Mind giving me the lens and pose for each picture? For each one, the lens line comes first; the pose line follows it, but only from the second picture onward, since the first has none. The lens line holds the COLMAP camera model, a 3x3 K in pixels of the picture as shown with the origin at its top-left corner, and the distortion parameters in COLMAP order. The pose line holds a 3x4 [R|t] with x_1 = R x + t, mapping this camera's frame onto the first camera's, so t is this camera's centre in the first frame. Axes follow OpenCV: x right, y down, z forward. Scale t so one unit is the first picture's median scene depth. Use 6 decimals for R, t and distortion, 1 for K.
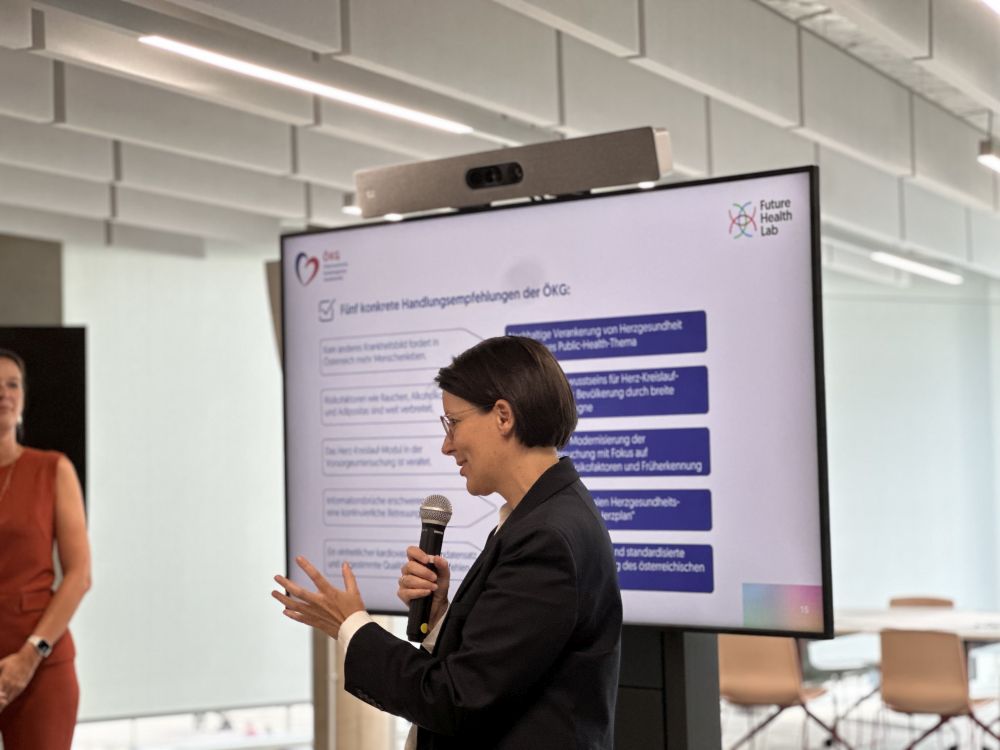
lens RADIAL K [[2251.2, 0, 501.9], [0, 2251.2, 353.5], [0, 0, 1]] dist [-0.404356, 9.525300]
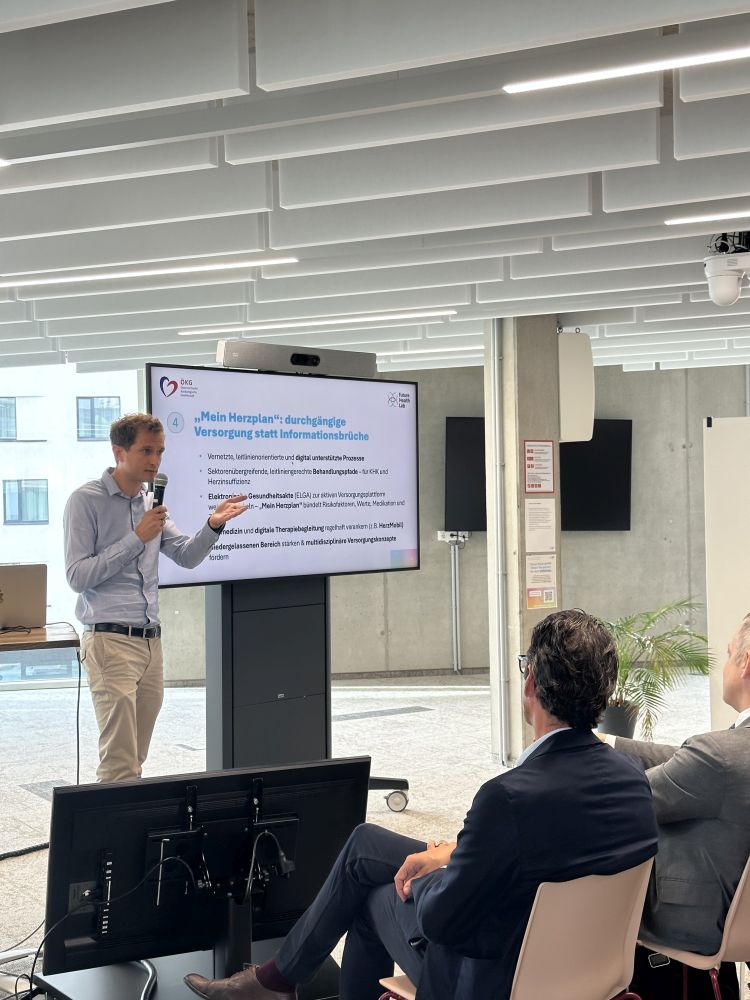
lens RADIAL K [[1388.9, 0, 375.0], [0, 1388.9, 500.0], [0, 0, 1]] dist [0.108679, 0.022837]
pose [[0.002417, 0.017036, 0.999852, -1.264330], [-0.030946, 0.999377, -0.016953, 0.067734], [-0.999518, -0.030900, 0.002942, 0.925264]]
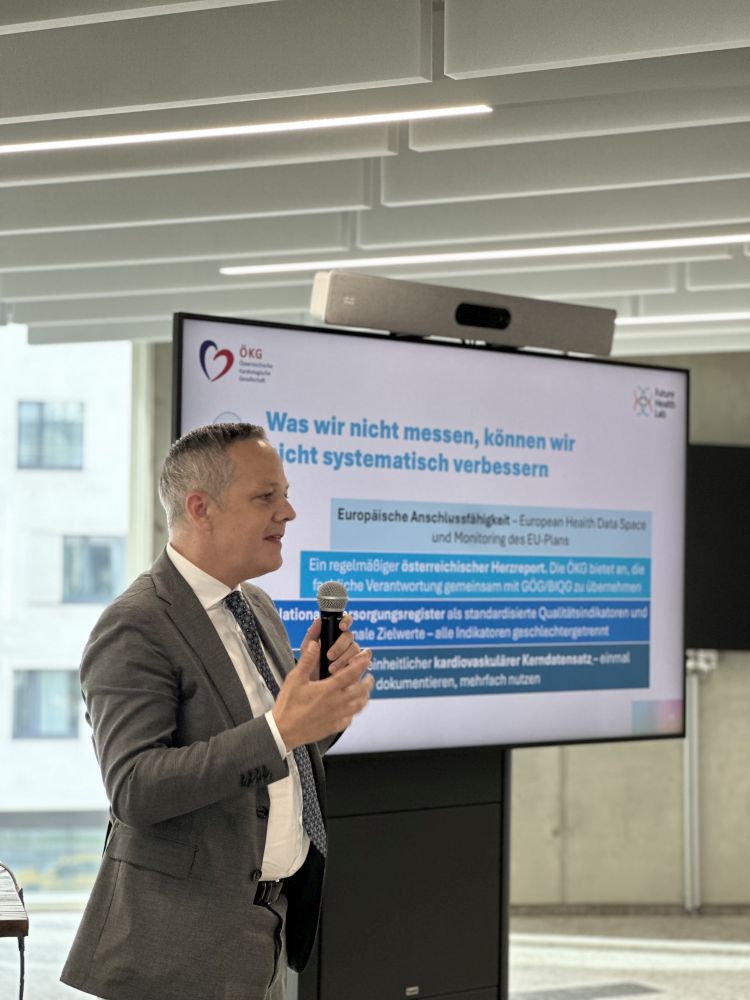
lens RADIAL K [[2251.2, 0, 375.0], [0, 2251.2, 500.0], [0, 0, 1]] dist [-0.404356, 9.525300]
pose [[0.049505, 0.052375, 0.997400, -1.020643], [-0.060896, 0.996924, -0.049327, 0.057776], [-0.996916, -0.058296, 0.052542, 0.986711]]
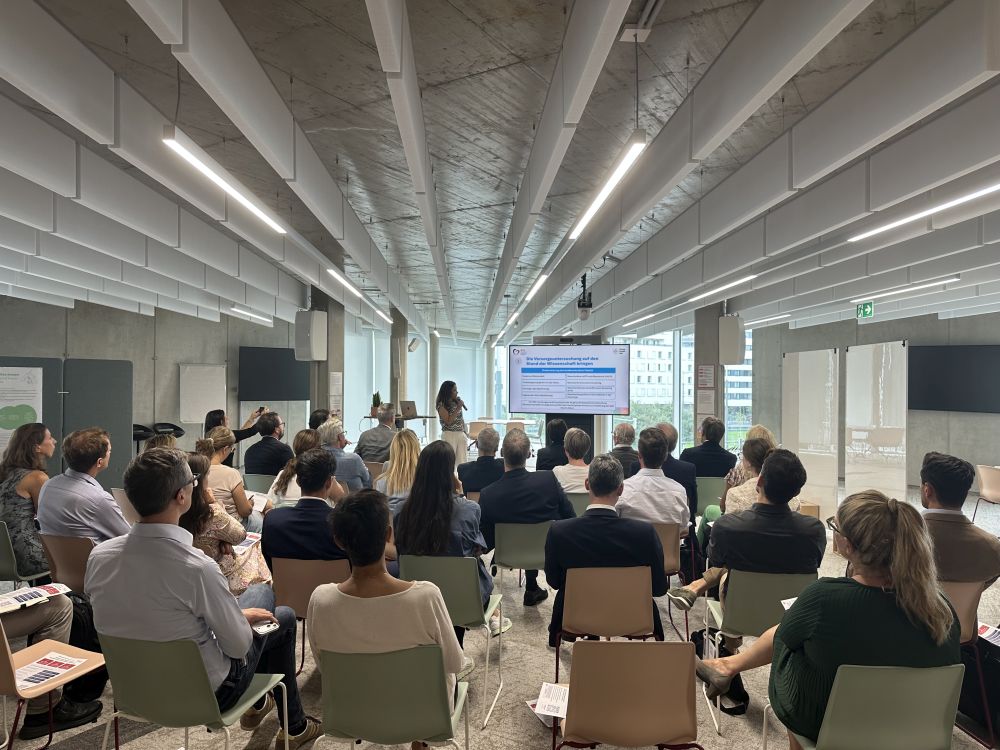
lens RADIAL K [[697.4, 0, 500.0], [0, 697.4, 375.0], [0, 0, 1]] dist [0.071417, -0.107608]
pose [[0.892183, 0.030965, 0.450611, -0.998519], [-0.045577, 0.998727, 0.021609, -0.018020], [-0.449369, -0.039816, 0.892459, -0.589502]]
